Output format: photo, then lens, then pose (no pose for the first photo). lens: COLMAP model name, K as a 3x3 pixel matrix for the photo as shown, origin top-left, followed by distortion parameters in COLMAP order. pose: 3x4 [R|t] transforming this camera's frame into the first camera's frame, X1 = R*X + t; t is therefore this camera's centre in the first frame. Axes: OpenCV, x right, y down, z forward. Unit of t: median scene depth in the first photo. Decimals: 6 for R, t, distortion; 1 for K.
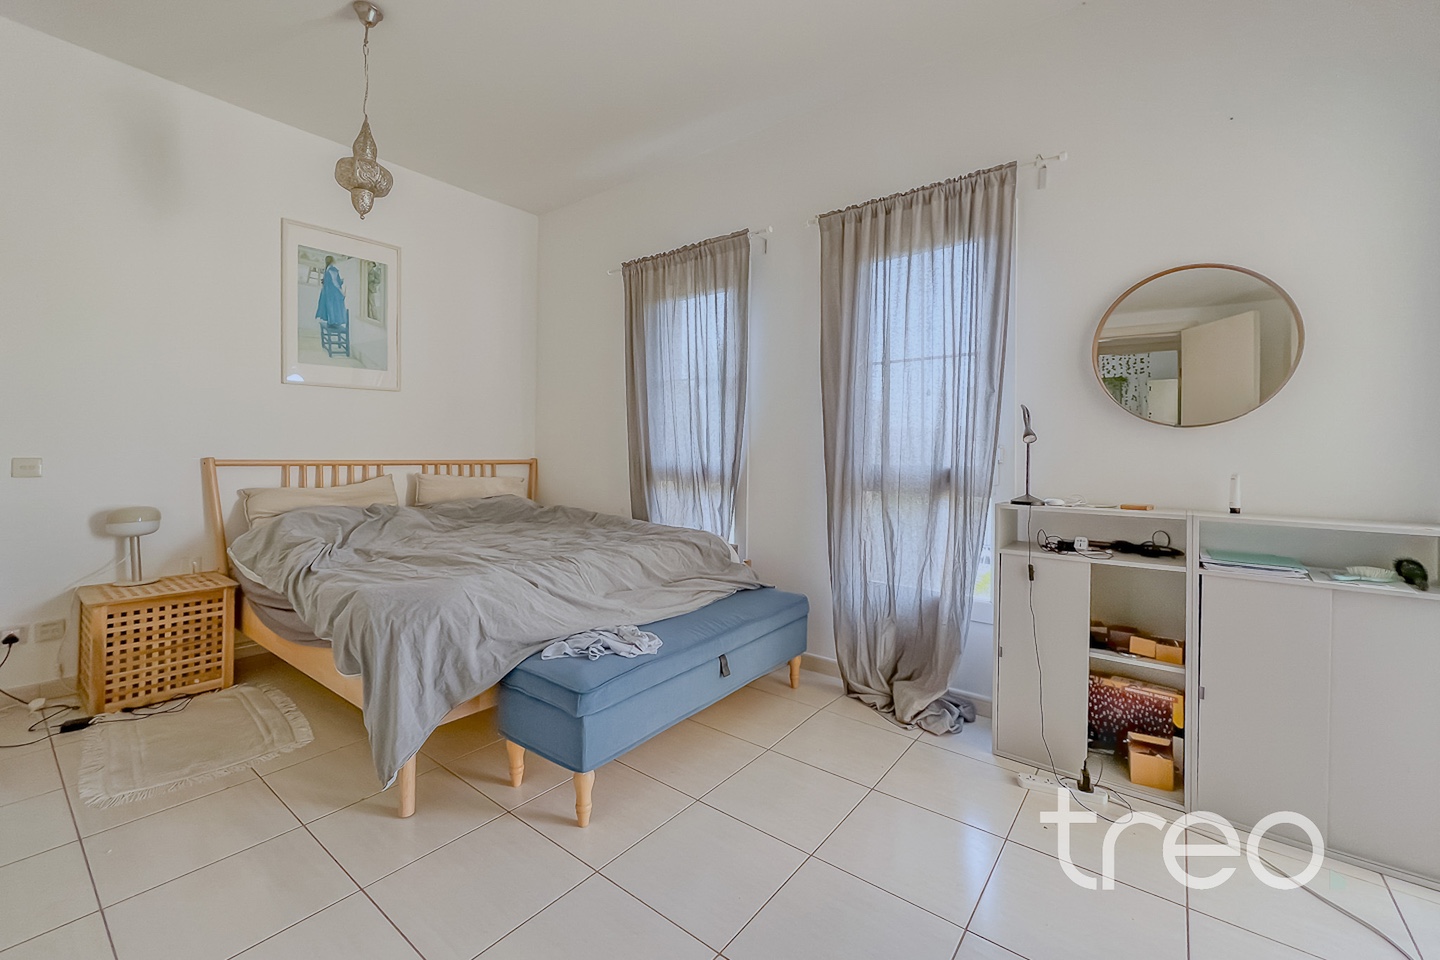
lens RADIAL K [[594.0, 0, 731.0], [0, 594.0, 466.3], [0, 0, 1]] dist [-0.001952, 0.000297]
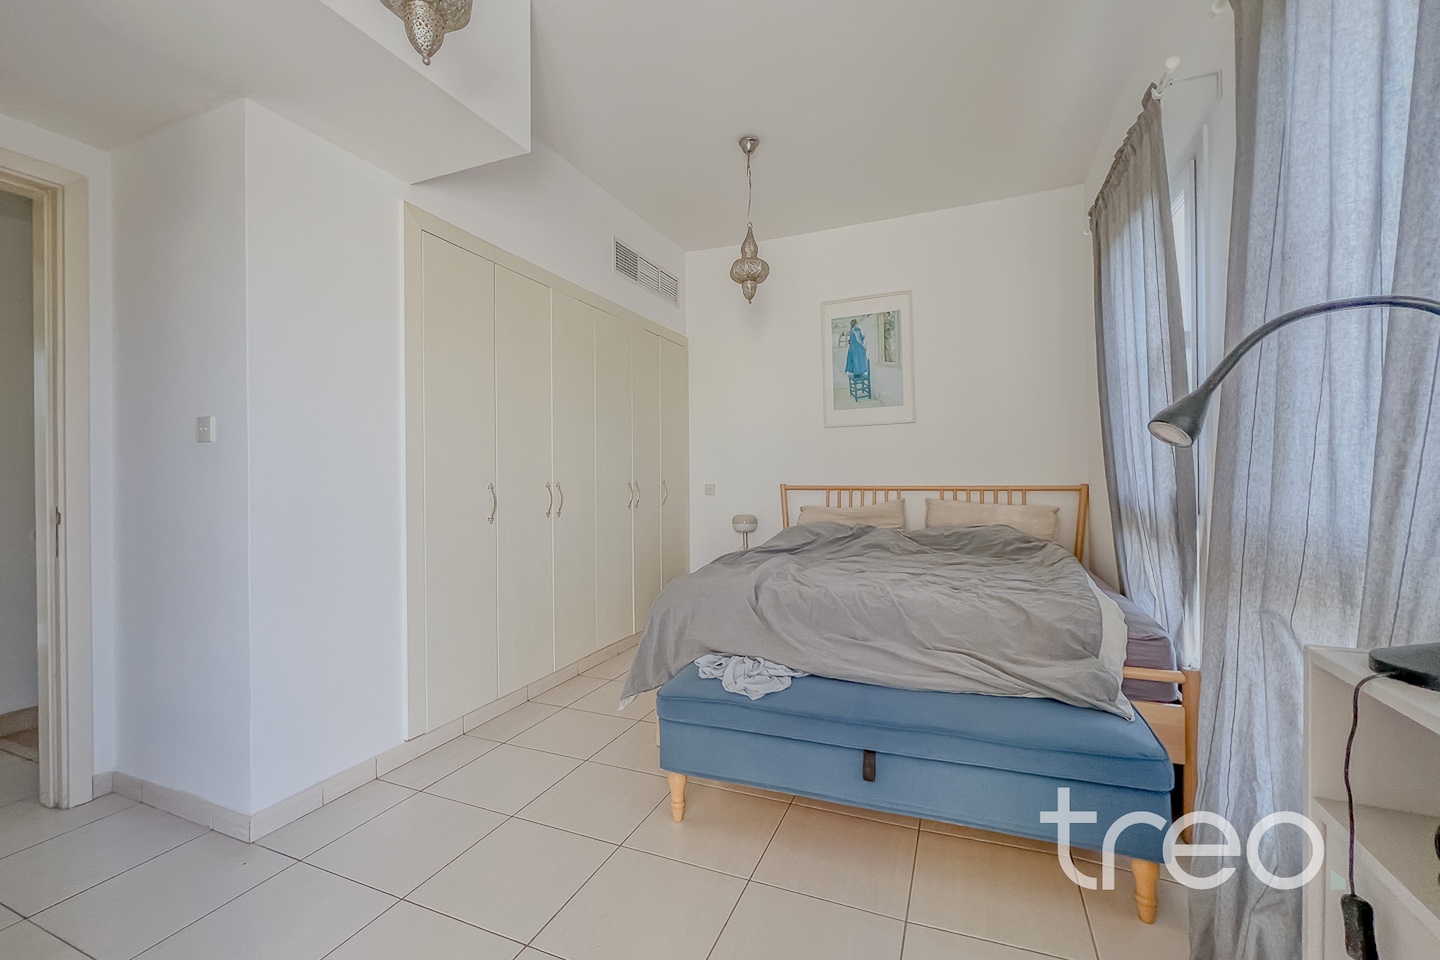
lens RADIAL K [[594.0, 0, 726.0], [0, 594.0, 485.4], [0, 0, 1]] dist [-0.001952, 0.000297]
pose [[0.255191, 0.000854, -0.966890, 0.444885], [-0.011350, 0.999933, -0.002113, -0.006082], [0.966824, 0.011513, 0.255183, 0.436115]]
